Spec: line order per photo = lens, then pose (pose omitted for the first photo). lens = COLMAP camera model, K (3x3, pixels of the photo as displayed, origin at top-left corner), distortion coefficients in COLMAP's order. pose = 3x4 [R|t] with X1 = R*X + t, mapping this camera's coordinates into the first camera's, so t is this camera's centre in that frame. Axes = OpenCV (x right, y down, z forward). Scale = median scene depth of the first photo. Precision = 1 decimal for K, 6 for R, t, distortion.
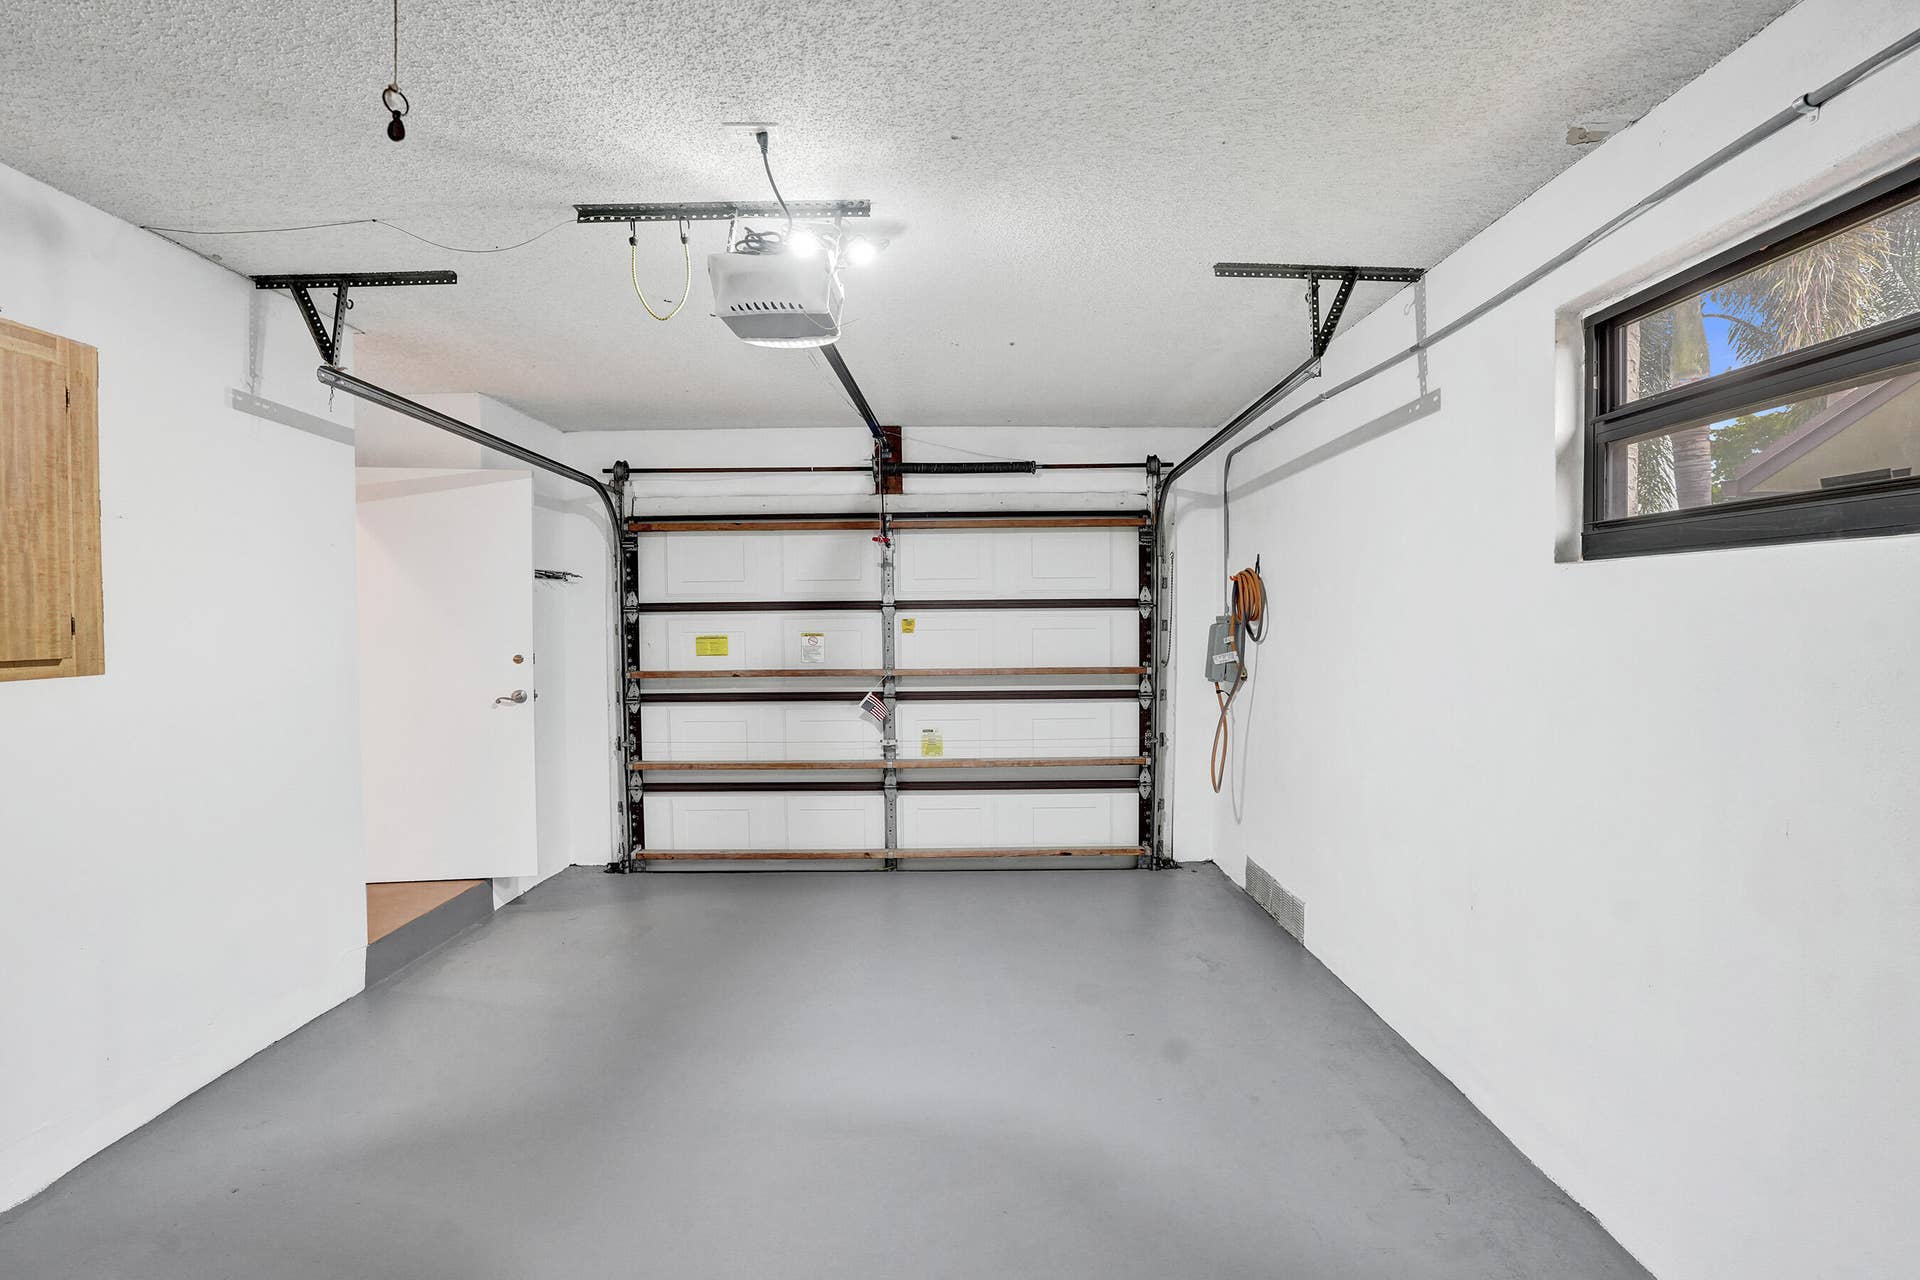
lens RADIAL K [[1005.2, 0, 965.8], [0, 1005.2, 649.2], [0, 0, 1]] dist [-0.055494, 0.030697]
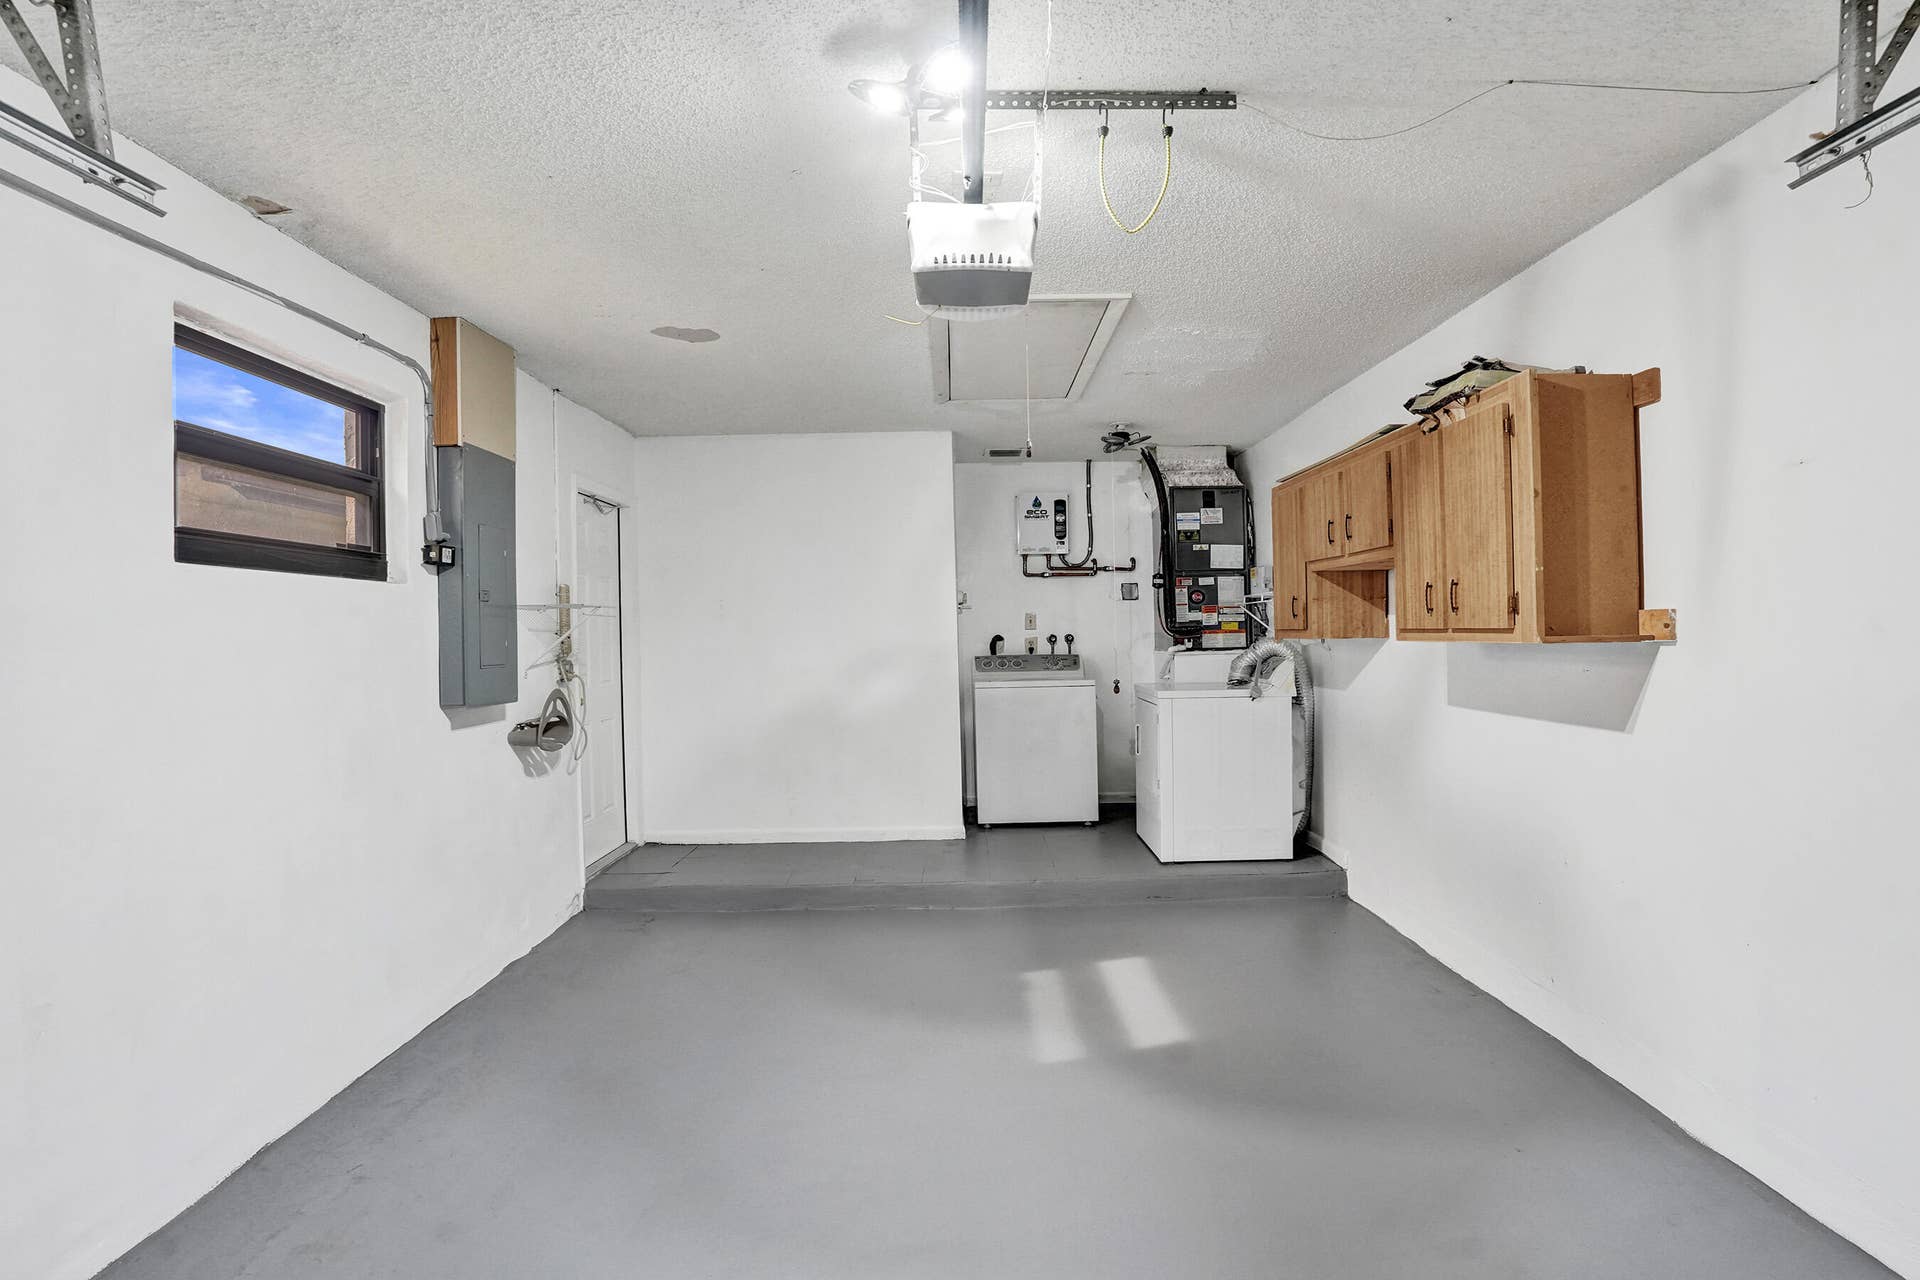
lens RADIAL K [[1005.2, 0, 965.8], [0, 1005.2, 649.2], [0, 0, 1]] dist [-0.055494, 0.030697]
pose [[-0.999742, 0.019085, -0.012324, -0.187787], [0.018462, 0.998634, 0.048884, -0.040454], [0.013240, 0.048643, -0.998728, 2.342660]]
